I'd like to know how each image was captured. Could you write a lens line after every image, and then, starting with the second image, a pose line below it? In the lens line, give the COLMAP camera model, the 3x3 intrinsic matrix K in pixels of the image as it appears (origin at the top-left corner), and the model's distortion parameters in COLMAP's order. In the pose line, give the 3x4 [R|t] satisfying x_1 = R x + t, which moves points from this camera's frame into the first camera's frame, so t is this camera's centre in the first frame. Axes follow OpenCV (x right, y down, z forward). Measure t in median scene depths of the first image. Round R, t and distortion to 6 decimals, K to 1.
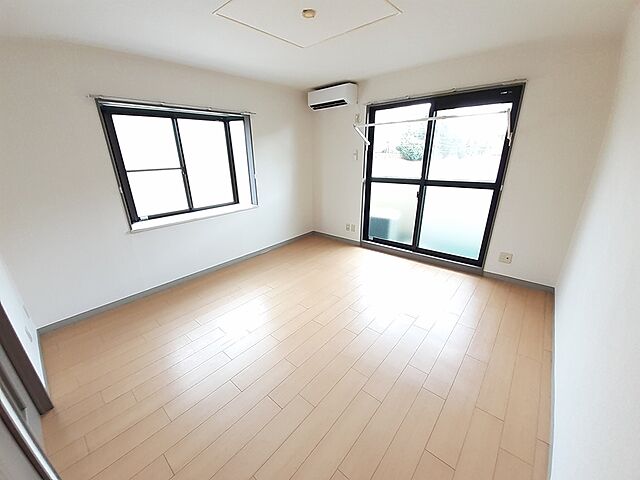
lens RADIAL K [[255.4, 0, 317.9], [0, 255.4, 241.8], [0, 0, 1]] dist [0.001943, 0.000080]
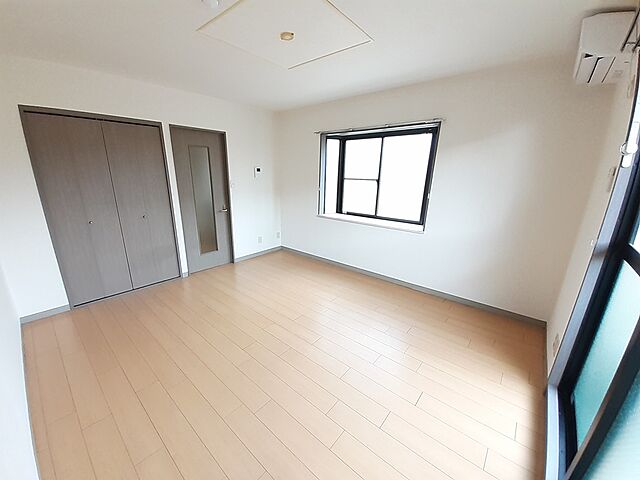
lens RADIAL K [[258.7, 0, 302.0], [0, 258.7, 242.7], [0, 0, 1]] dist [-0.000975, -0.000069]
pose [[-0.033585, 0.293041, -0.955510, 0.709917], [-0.339327, 0.895916, 0.286692, -0.266969], [0.940069, 0.333859, 0.069347, 0.734086]]
